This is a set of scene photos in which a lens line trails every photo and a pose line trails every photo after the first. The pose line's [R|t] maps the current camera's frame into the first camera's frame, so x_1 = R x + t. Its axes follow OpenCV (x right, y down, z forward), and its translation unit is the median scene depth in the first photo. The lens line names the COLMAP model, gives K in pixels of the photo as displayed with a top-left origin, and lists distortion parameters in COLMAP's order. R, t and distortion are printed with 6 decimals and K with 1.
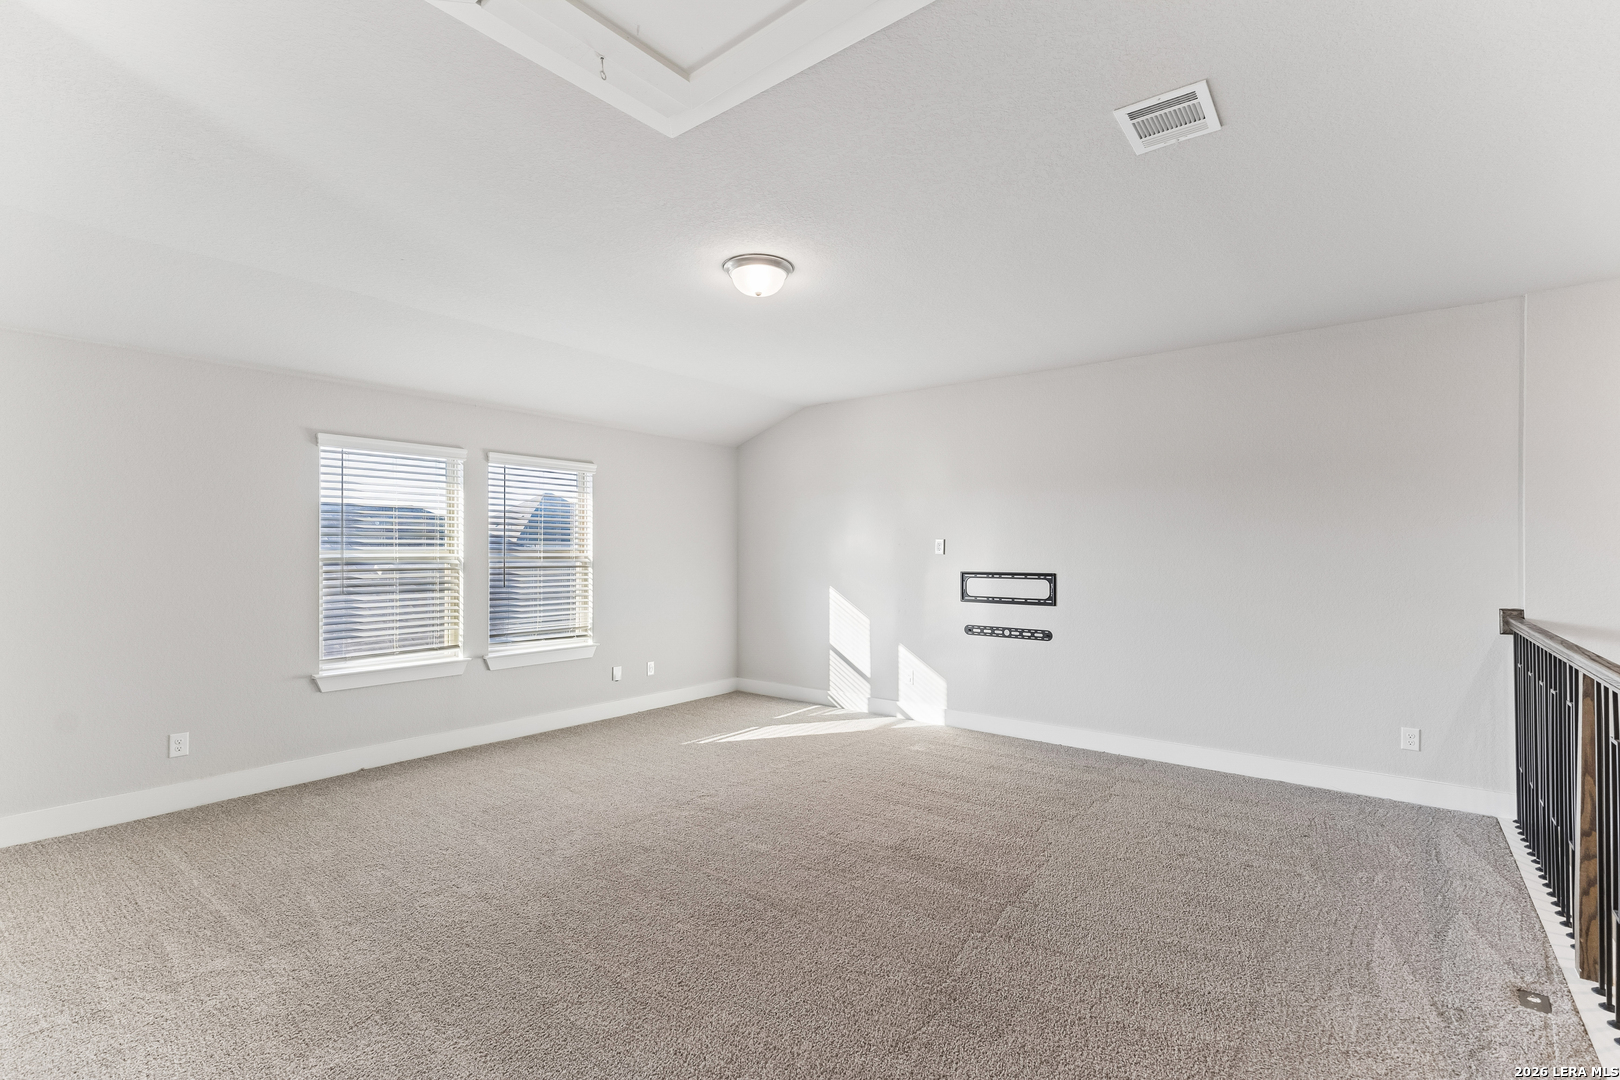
lens RADIAL K [[750.7, 0, 814.9], [0, 750.7, 543.3], [0, 0, 1]] dist [0.004028, -0.000450]
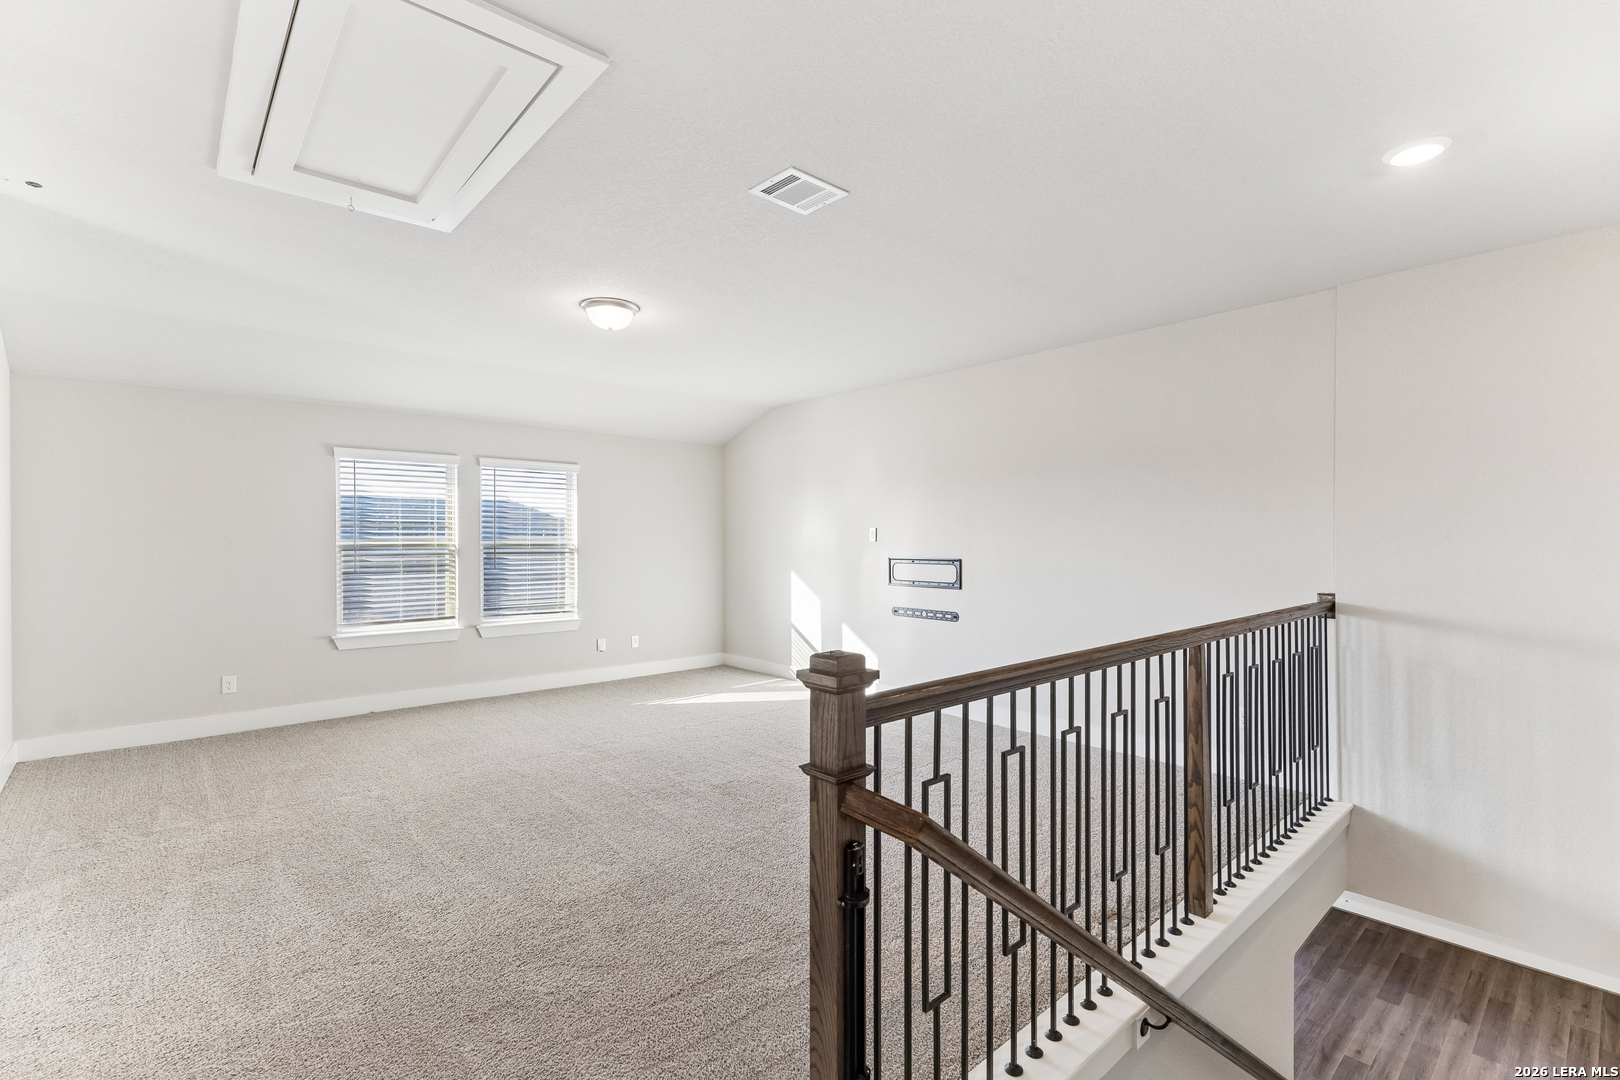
lens RADIAL K [[750.7, 0, 813.8], [0, 750.7, 536.1], [0, 0, 1]] dist [0.004028, -0.000450]
pose [[0.984459, -0.002812, -0.175592, 0.292723], [0.003742, 0.999981, 0.004965, 0.000855], [0.175575, -0.005545, 0.984451, -0.093193]]
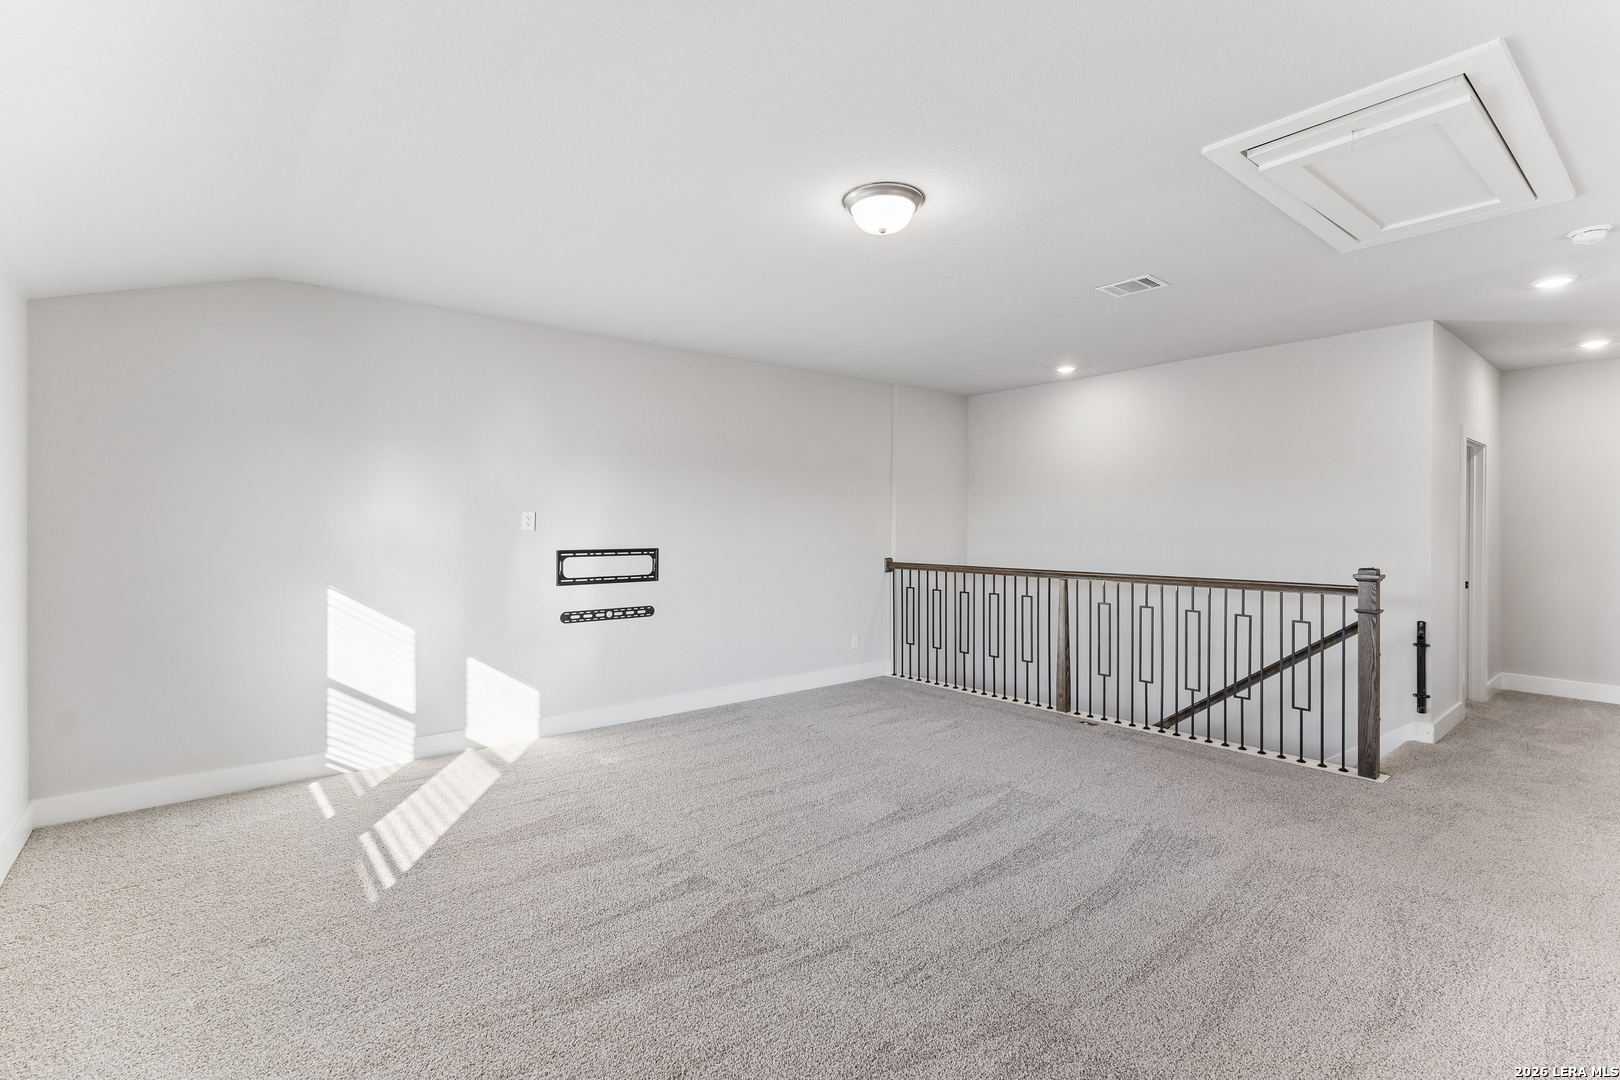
lens RADIAL K [[750.7, 0, 794.0], [0, 750.7, 527.9], [0, 0, 1]] dist [0.004028, -0.000450]
pose [[0.184687, -0.003962, 0.982789, -0.615554], [-0.003740, 0.999982, 0.004734, 0.007370], [-0.982790, -0.004550, 0.184668, 0.615075]]
